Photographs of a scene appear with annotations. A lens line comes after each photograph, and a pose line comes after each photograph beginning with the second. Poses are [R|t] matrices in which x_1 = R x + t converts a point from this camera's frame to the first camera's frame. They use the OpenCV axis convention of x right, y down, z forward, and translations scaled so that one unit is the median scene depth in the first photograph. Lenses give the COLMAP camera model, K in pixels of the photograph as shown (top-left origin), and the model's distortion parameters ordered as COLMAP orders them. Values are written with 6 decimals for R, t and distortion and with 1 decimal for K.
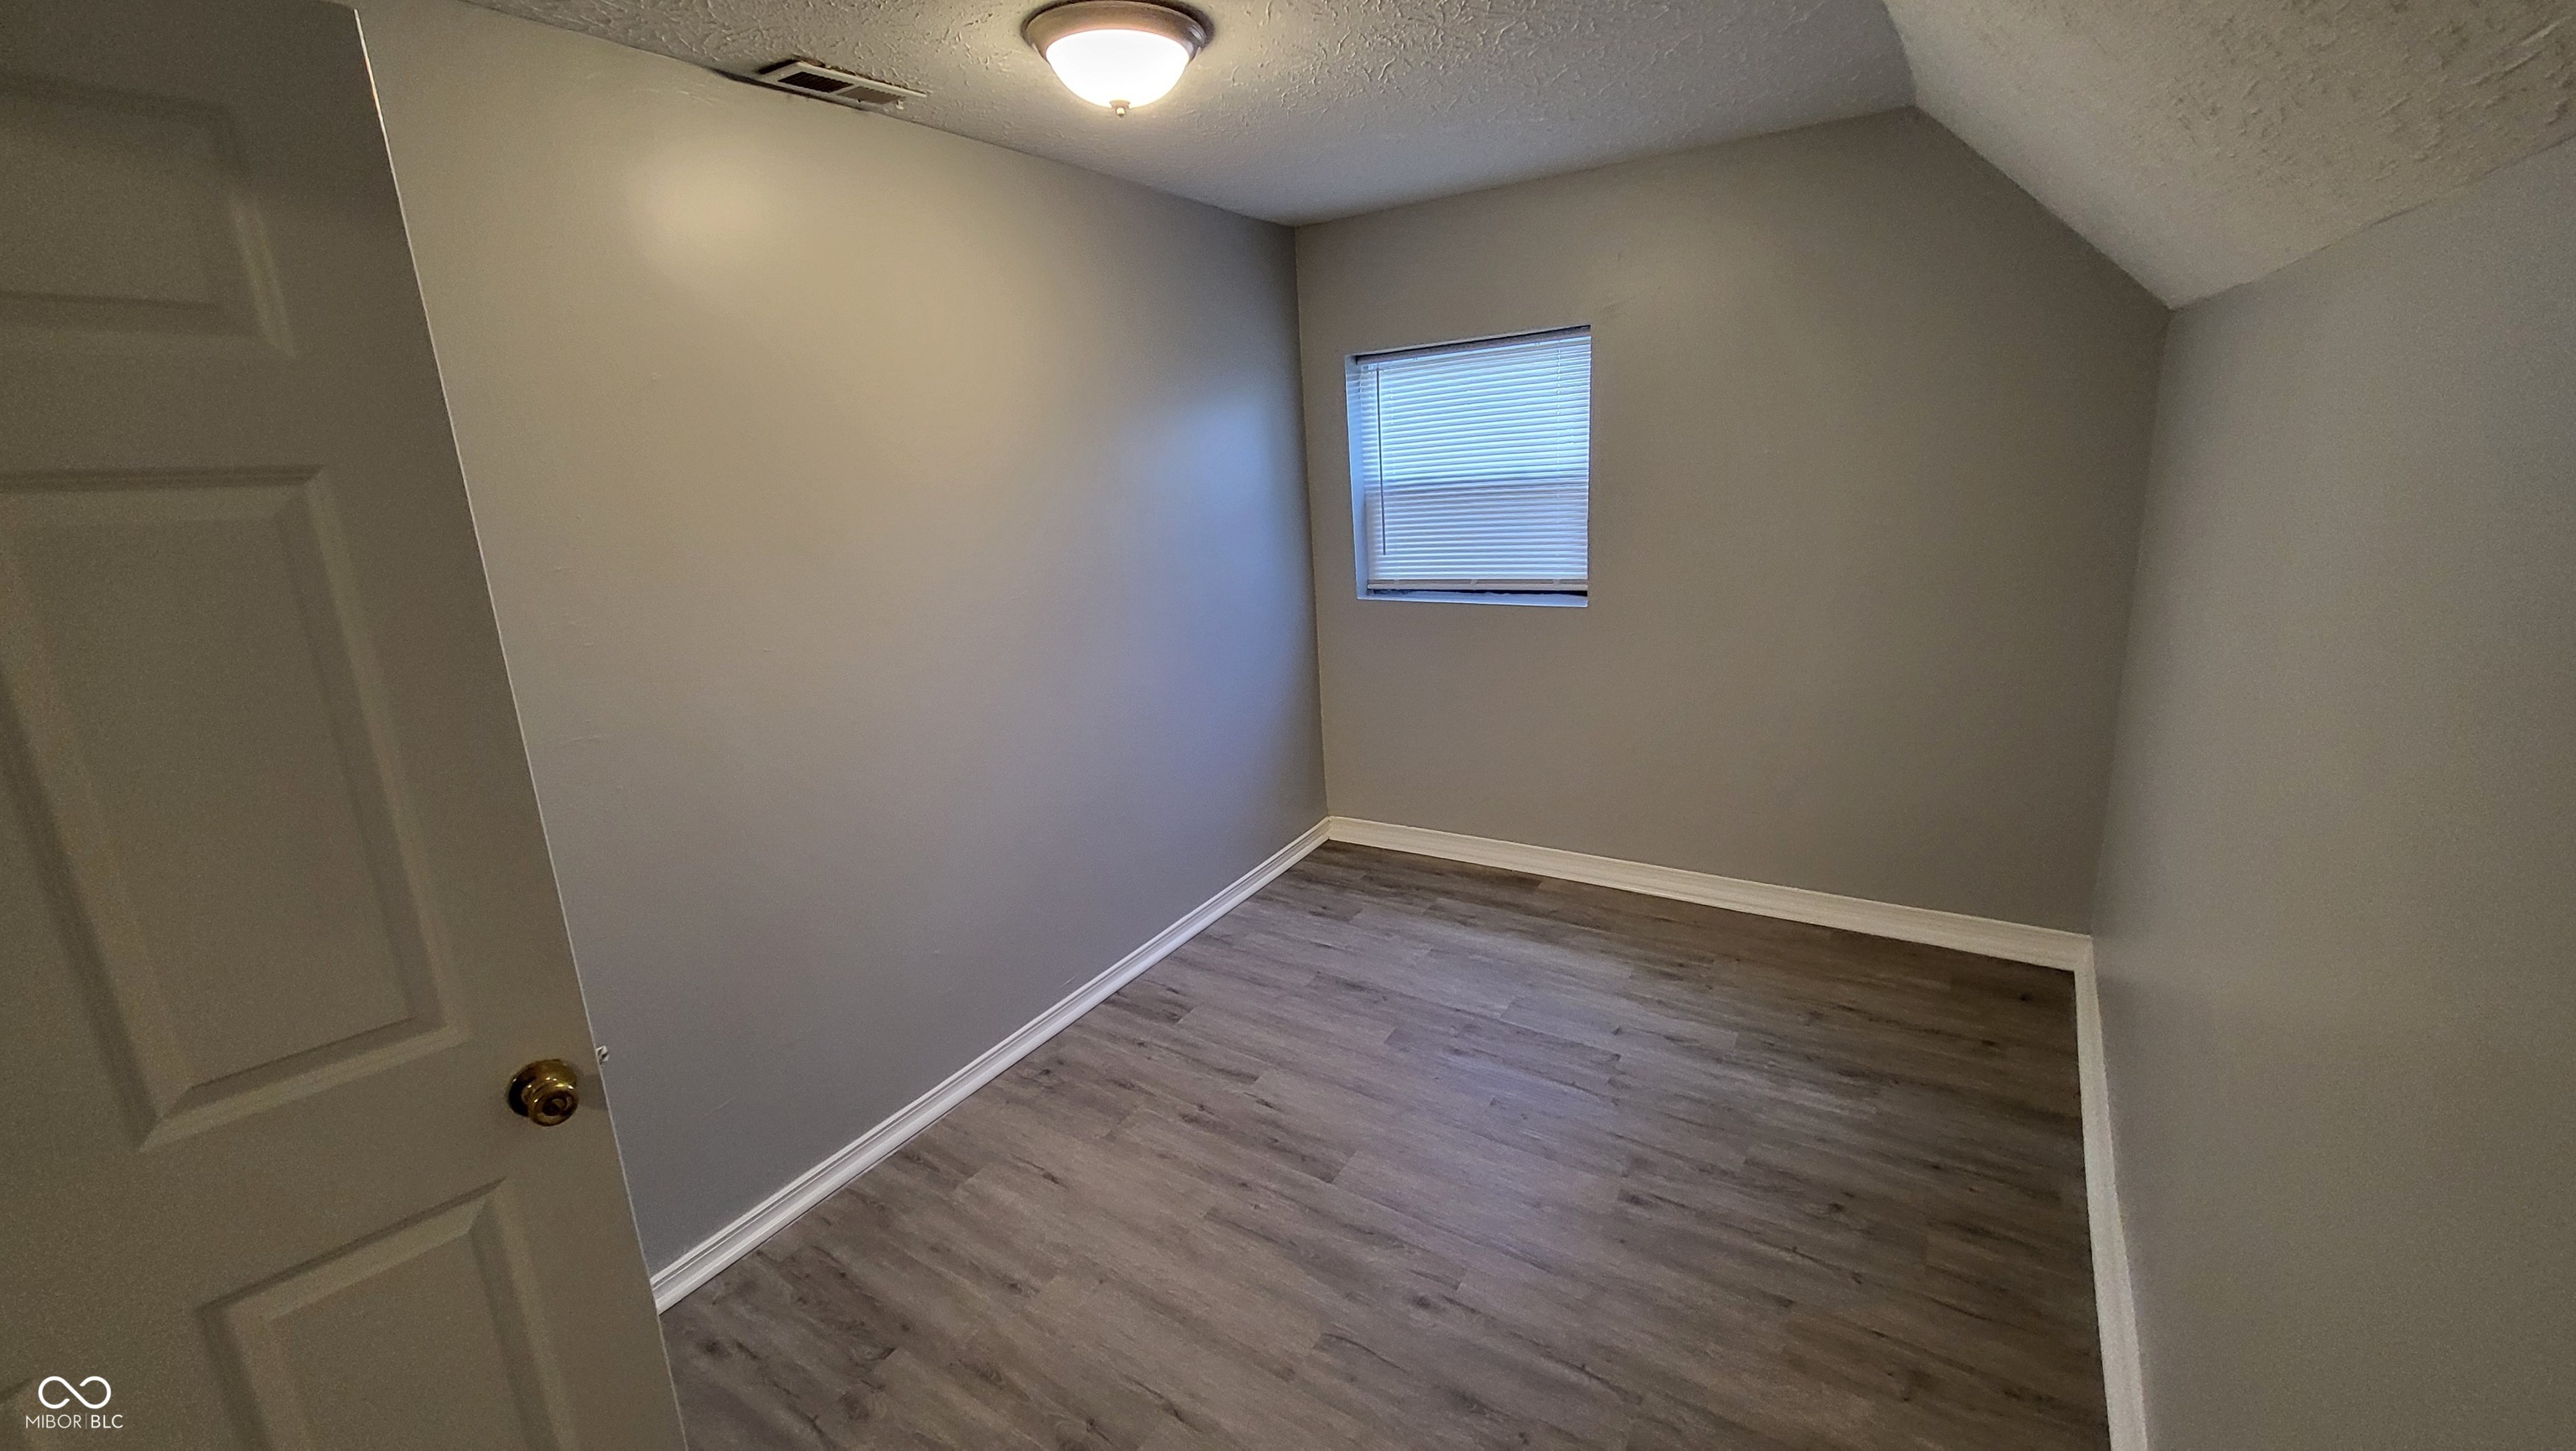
lens RADIAL K [[1018.9, 0, 1294.9], [0, 1018.9, 715.2], [0, 0, 1]] dist [0.000700, -0.000794]
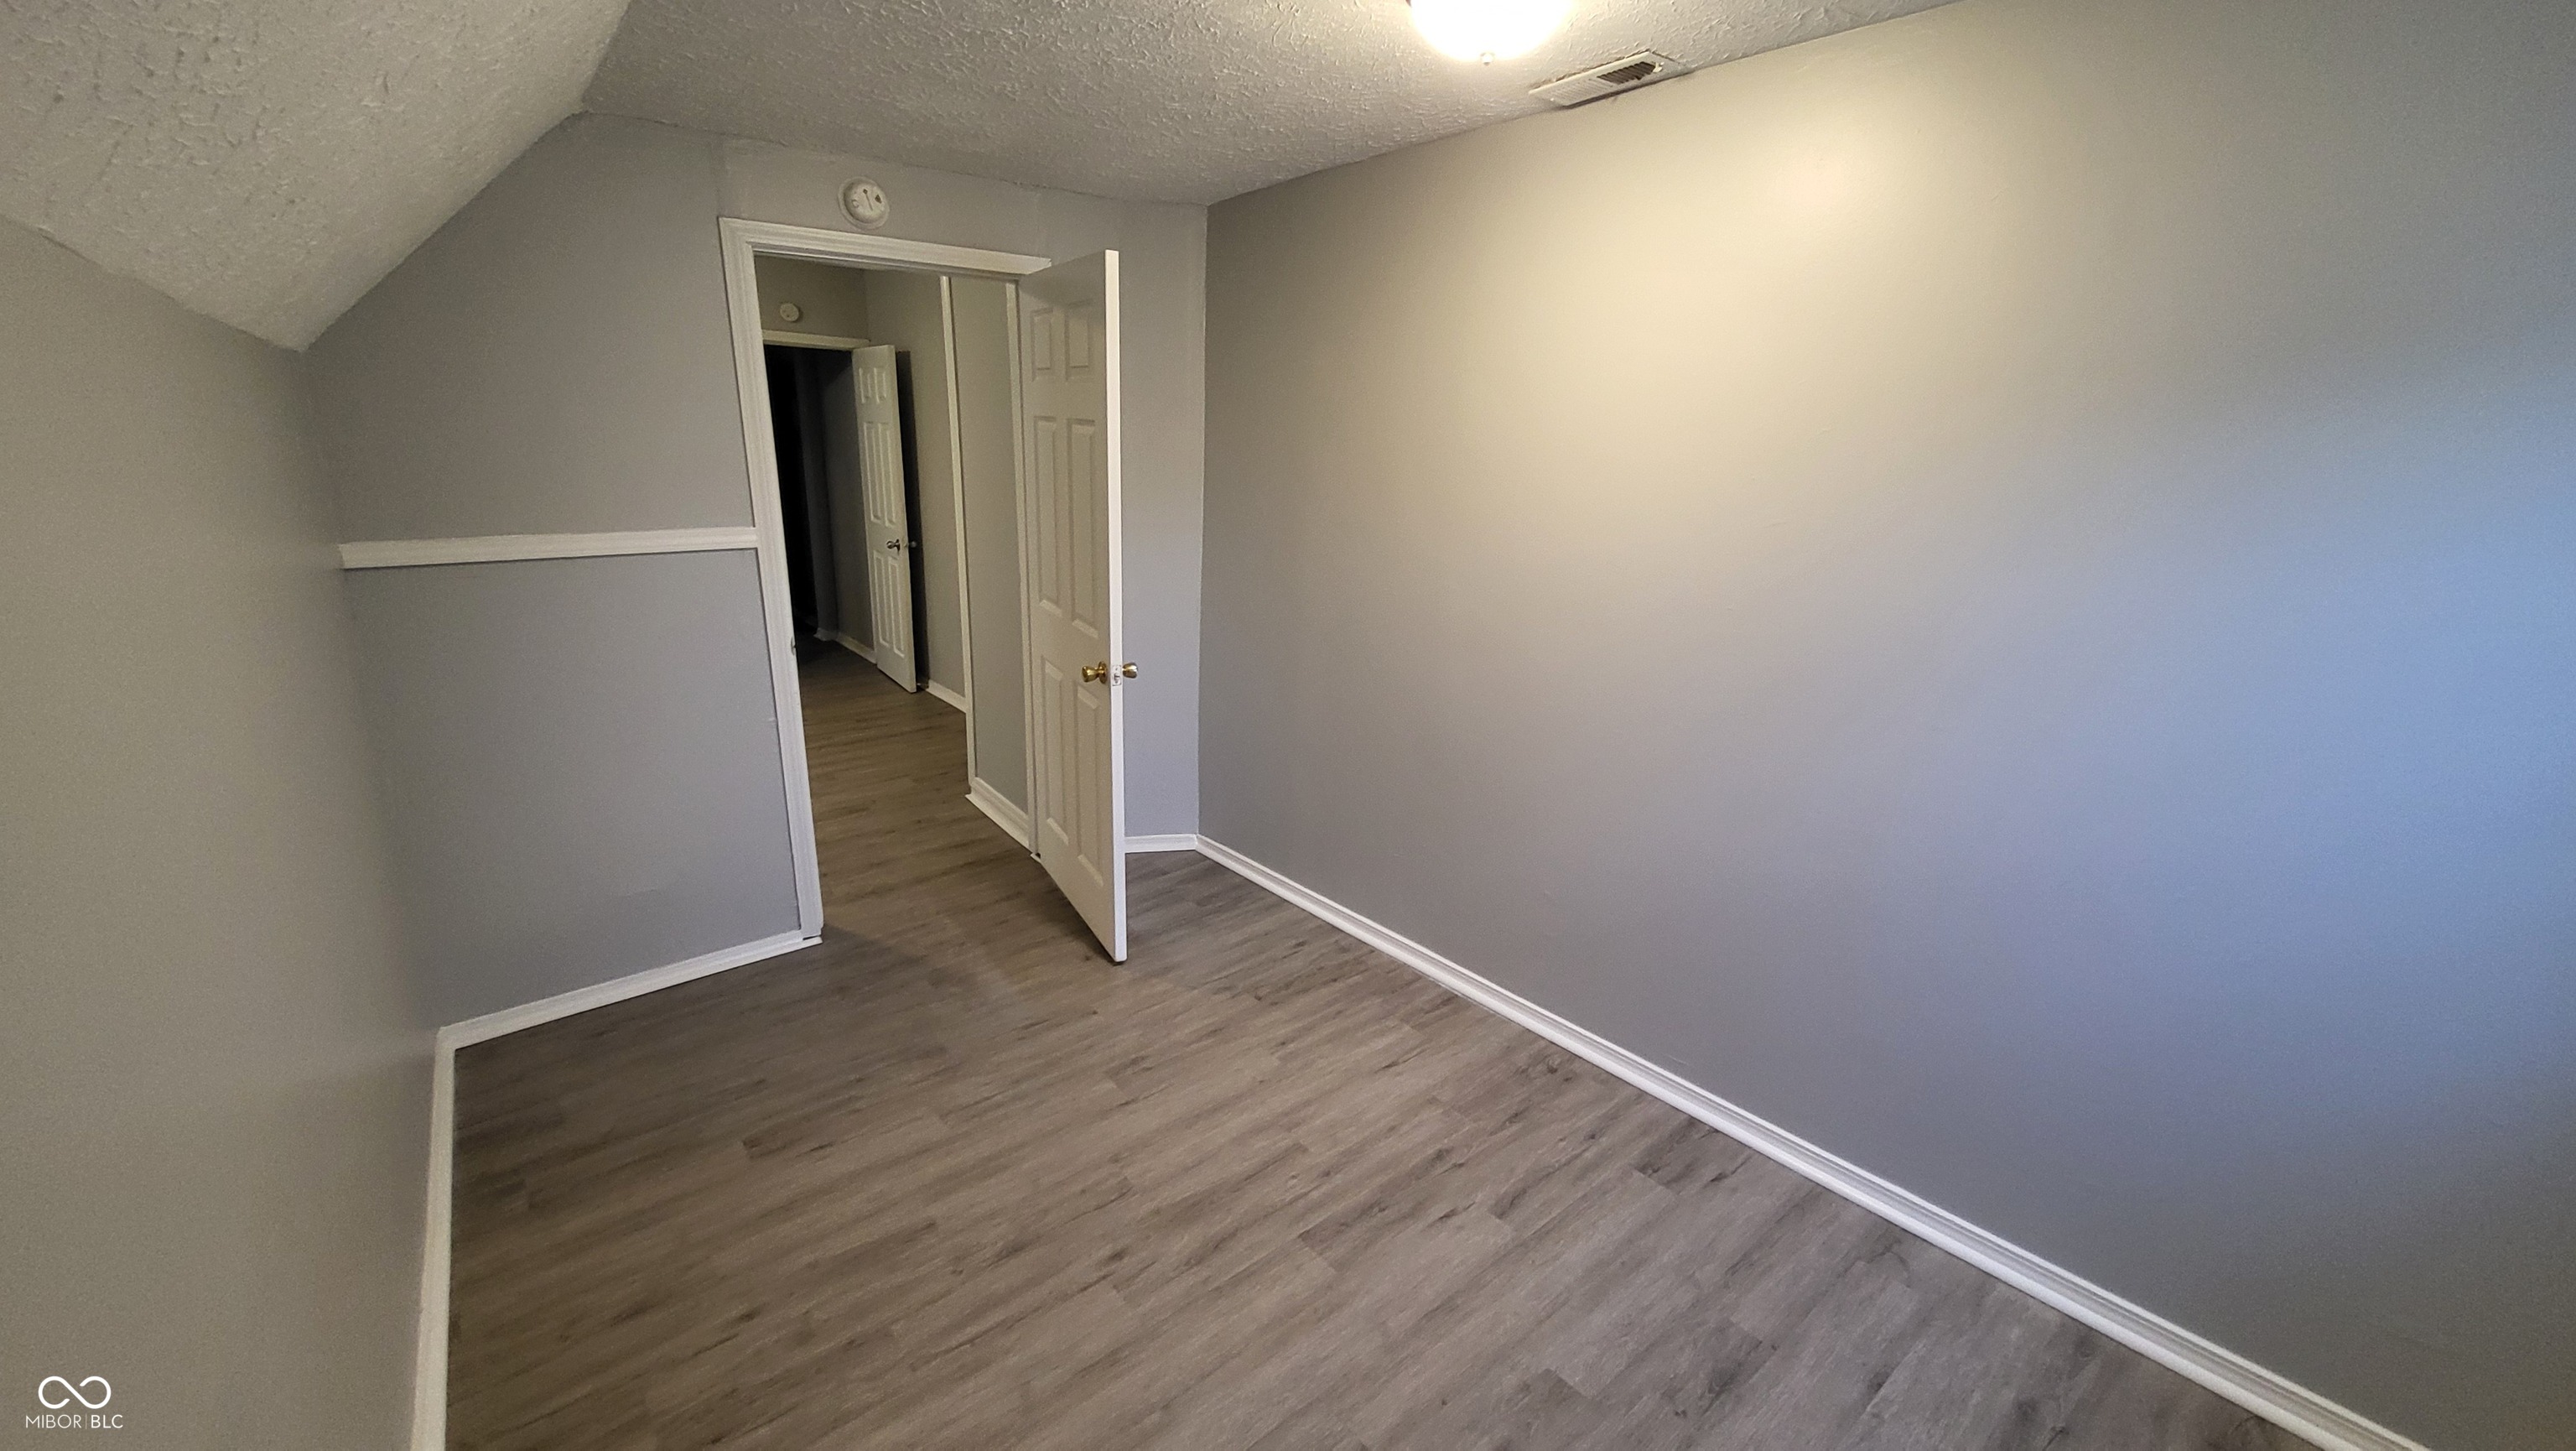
lens RADIAL K [[1018.9, 0, 1294.9], [0, 1018.9, 715.2], [0, 0, 1]] dist [0.000700, -0.000794]
pose [[-0.307515, 0.301805, -0.902412, 0.726805], [-0.245641, 0.891043, 0.381710, -0.315059], [0.919290, 0.339051, -0.199873, 1.018523]]
